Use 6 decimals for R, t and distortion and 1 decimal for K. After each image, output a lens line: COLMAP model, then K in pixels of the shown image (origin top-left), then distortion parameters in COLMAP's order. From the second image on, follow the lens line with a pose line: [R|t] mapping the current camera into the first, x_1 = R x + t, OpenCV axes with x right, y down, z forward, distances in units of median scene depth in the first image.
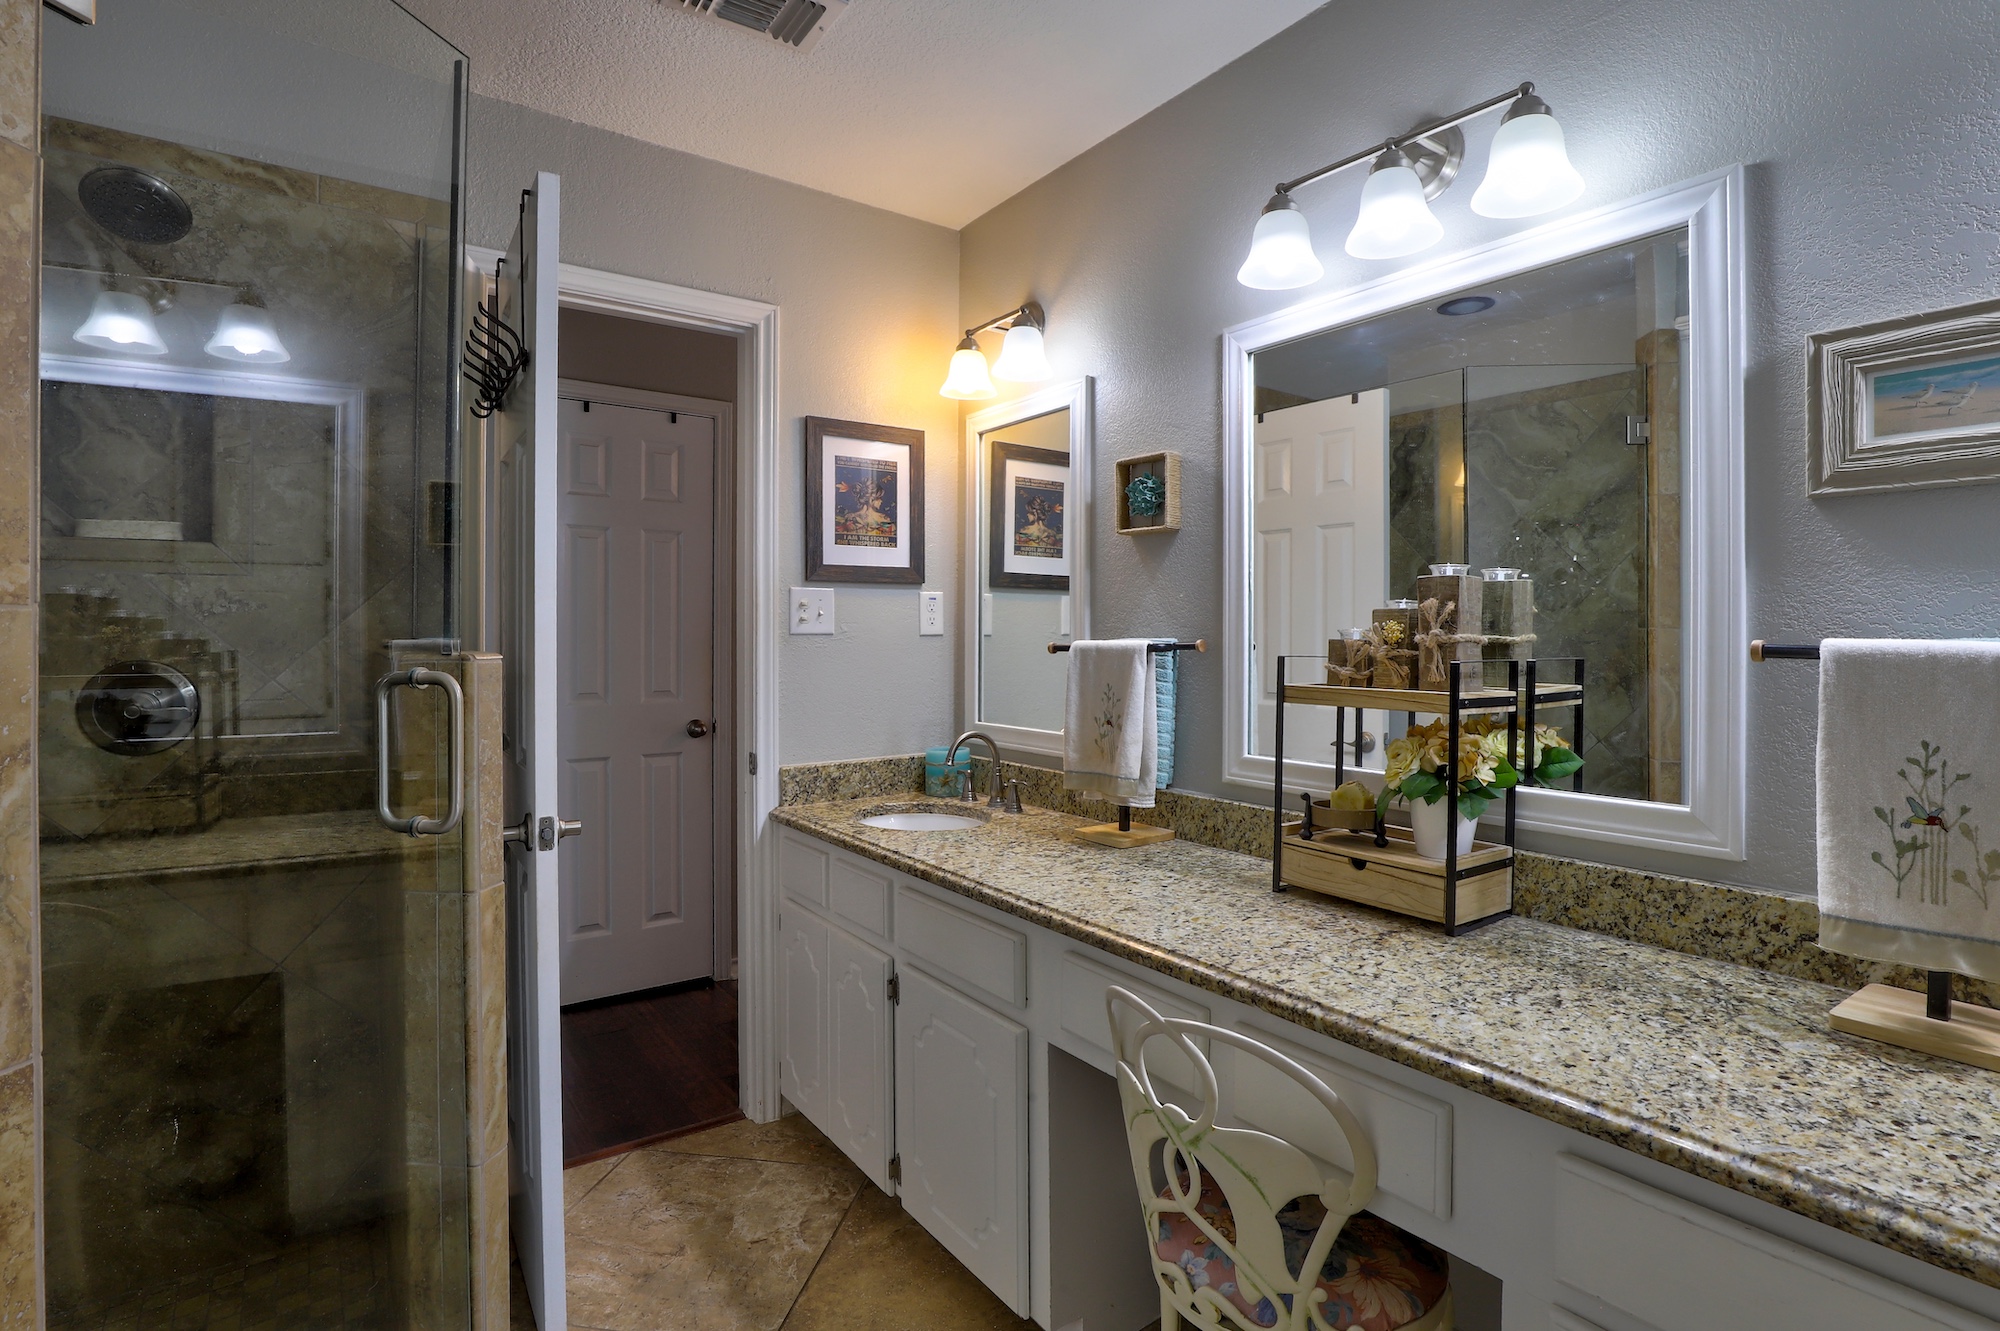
lens RADIAL K [[934.4, 0, 1013.6], [0, 934.4, 663.5], [0, 0, 1]] dist [-0.036566, 0.007128]
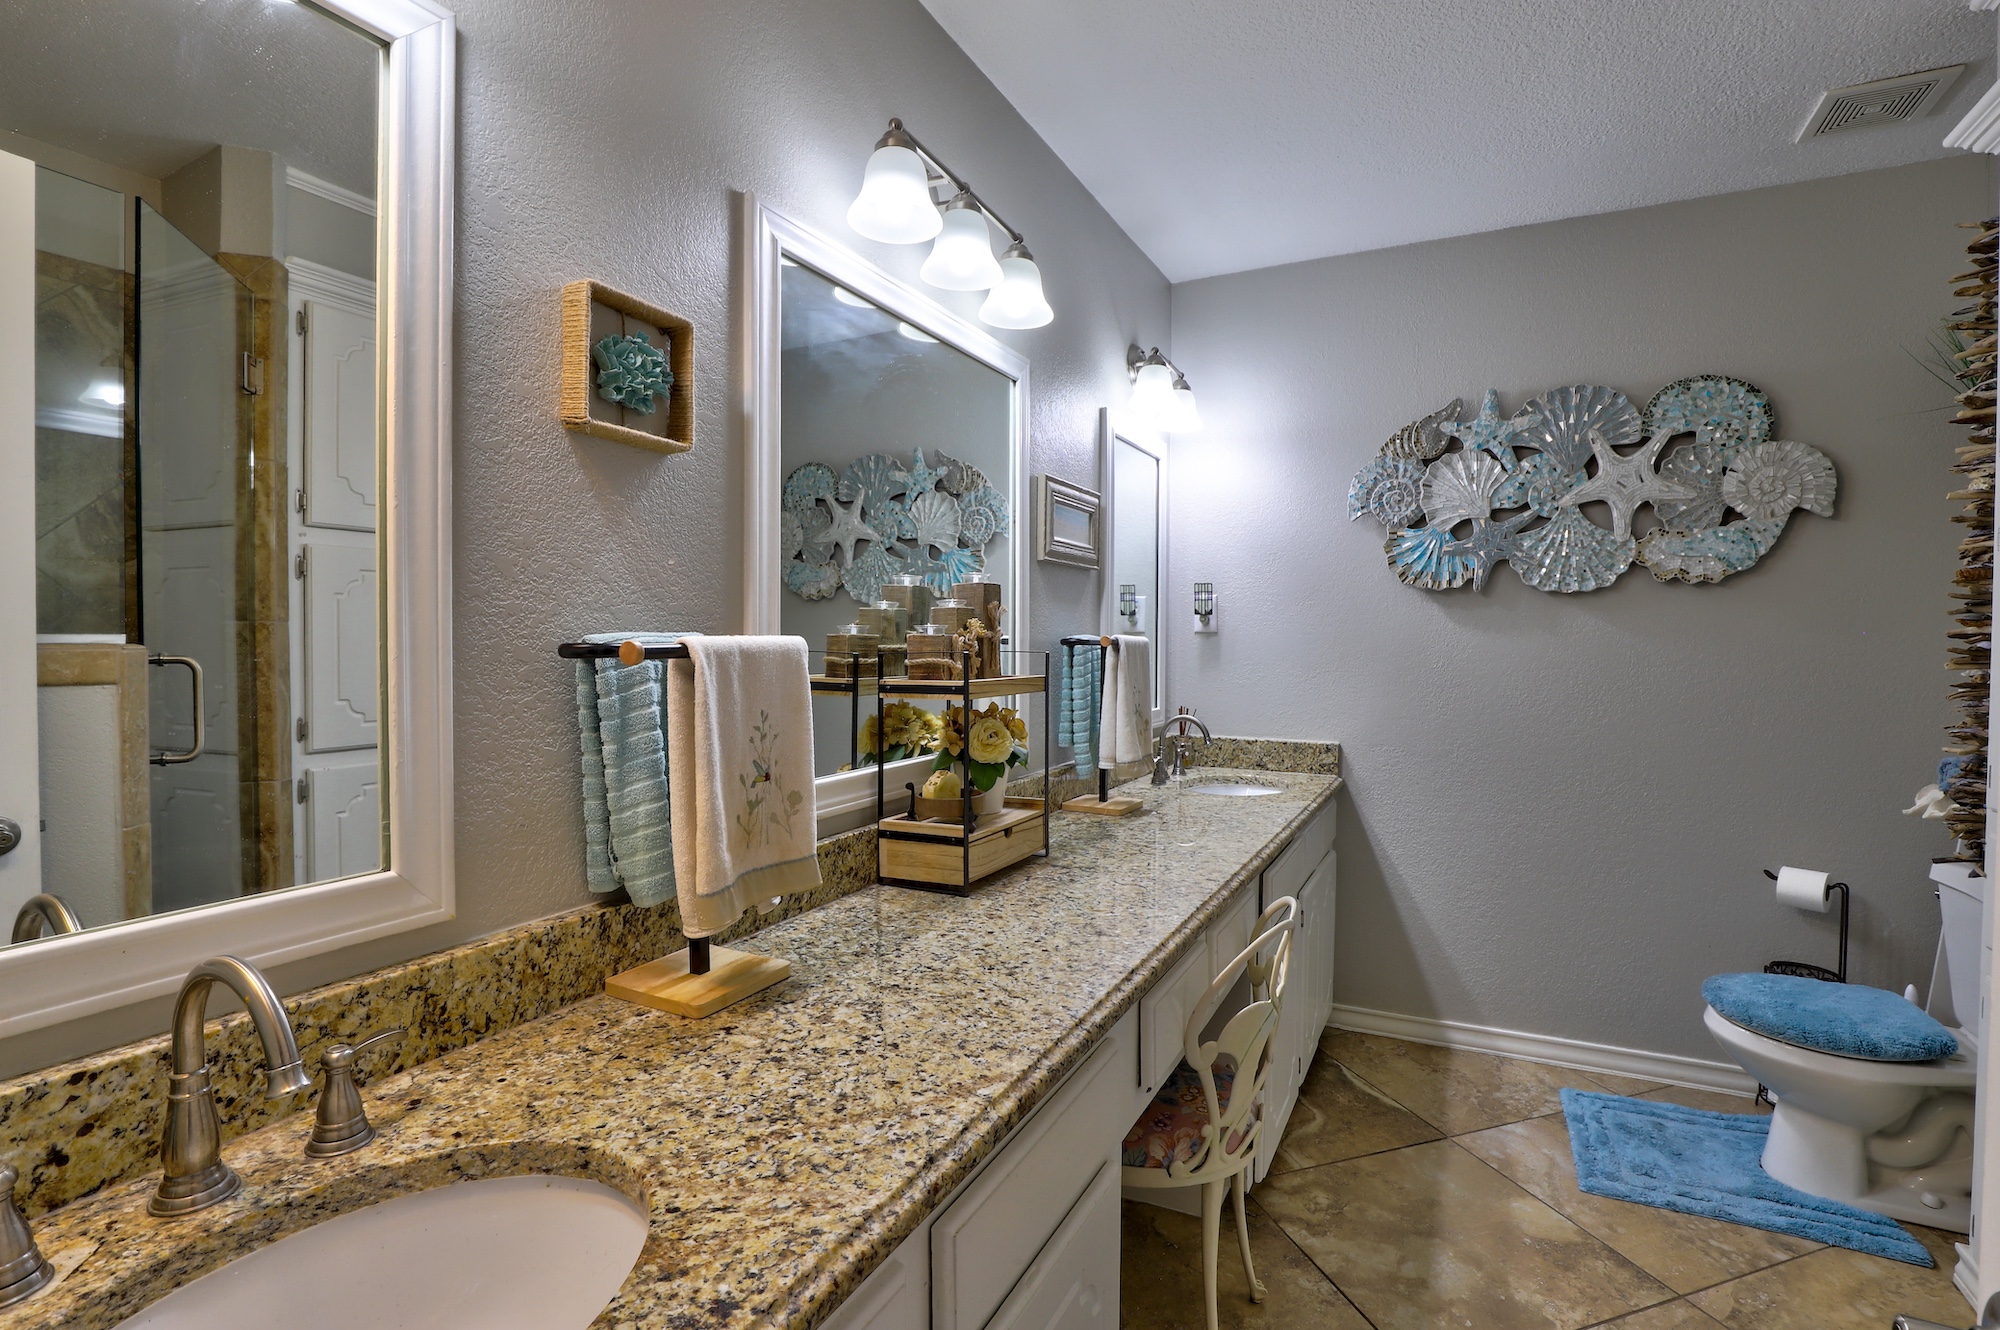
lens RADIAL K [[934.4, 0, 1013.6], [0, 934.4, 663.0], [0, 0, 1]] dist [-0.036566, 0.007128]
pose [[-0.451234, -0.025550, 0.892040, -0.605390], [0.019004, 0.999088, 0.038229, -0.032664], [-0.892203, 0.034203, -0.450337, 1.401458]]
